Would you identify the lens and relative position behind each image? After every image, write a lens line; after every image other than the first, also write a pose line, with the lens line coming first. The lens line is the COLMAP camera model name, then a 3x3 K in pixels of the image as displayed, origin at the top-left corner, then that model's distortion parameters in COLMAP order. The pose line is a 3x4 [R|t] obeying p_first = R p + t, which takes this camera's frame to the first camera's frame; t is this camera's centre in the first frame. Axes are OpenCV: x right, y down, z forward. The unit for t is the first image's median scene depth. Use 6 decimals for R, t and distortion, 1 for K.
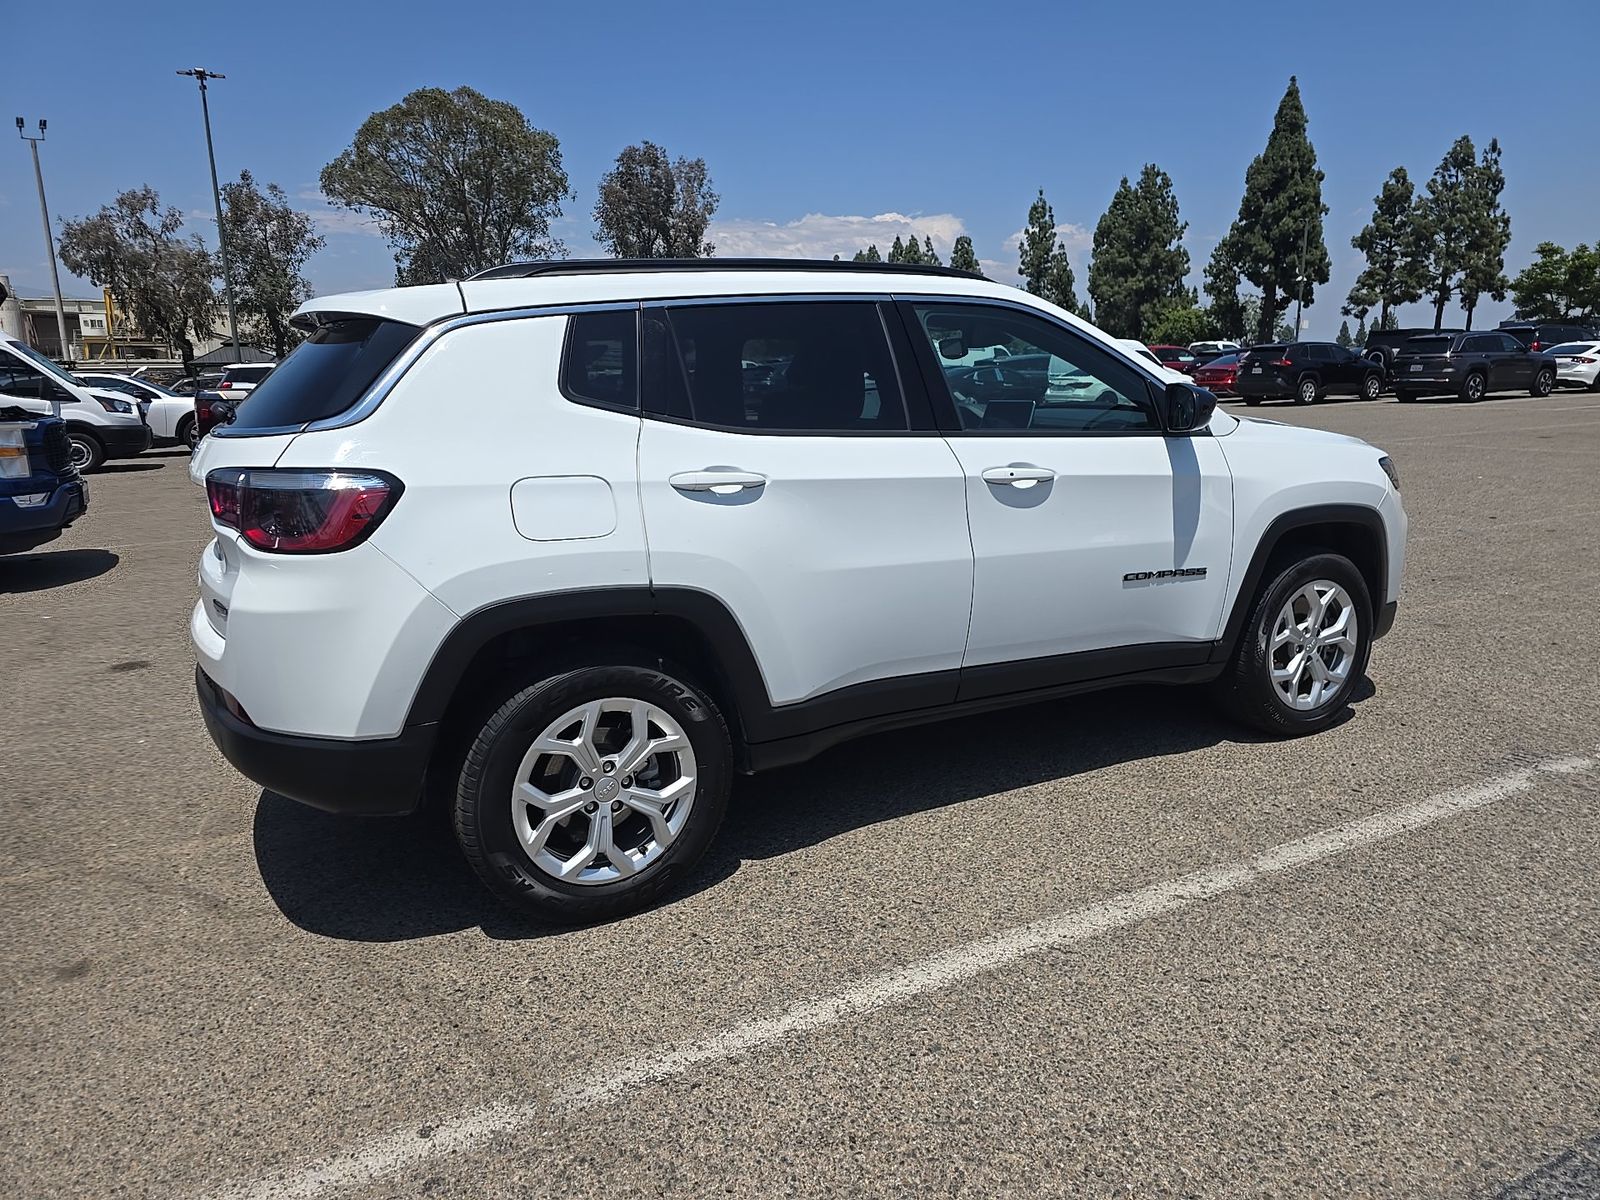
lens RADIAL K [[1071.7, 0, 833.9], [0, 1071.7, 606.4], [0, 0, 1]] dist [0.001049, -0.016727]
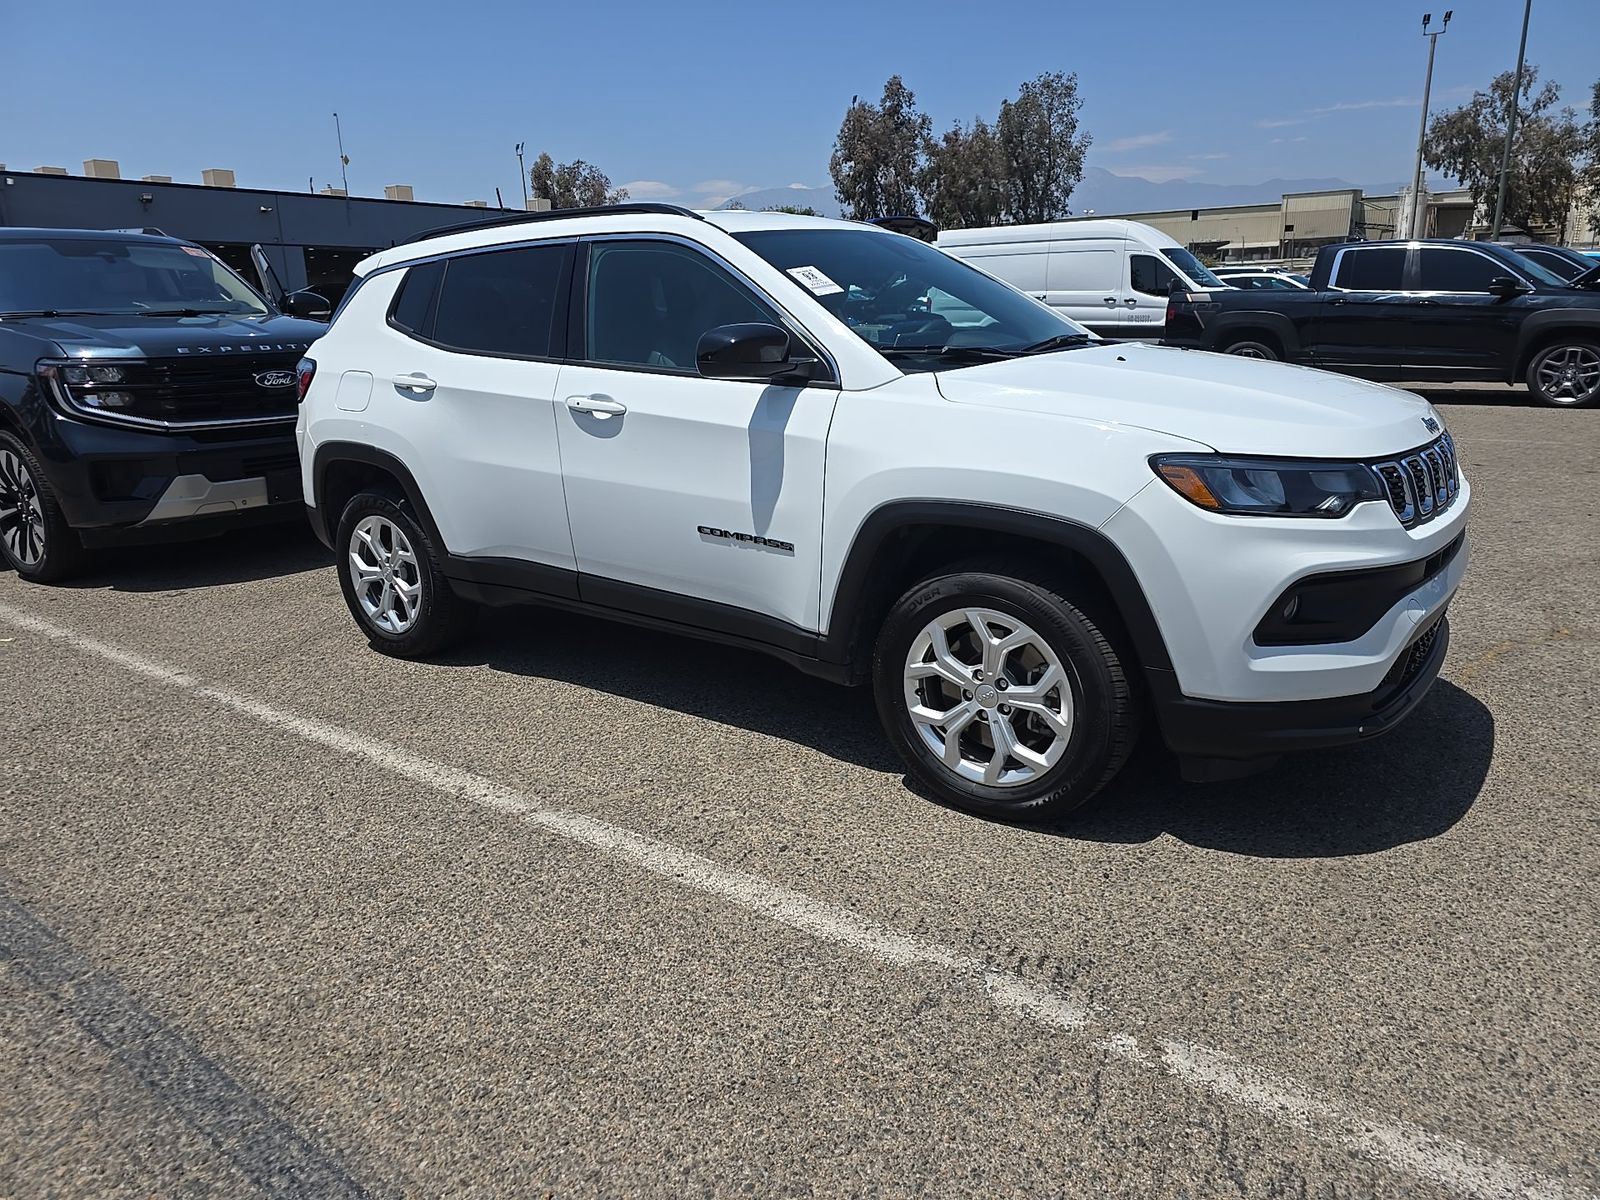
lens RADIAL K [[1071.7, 0, 803.7], [0, 1071.7, 593.9], [0, 0, 1]] dist [0.001049, -0.016727]
pose [[0.432894, 0.251920, -0.865528, 1.121380], [-0.176527, 0.965257, 0.192657, -0.166832], [0.883992, 0.069389, 0.462324, 0.634146]]
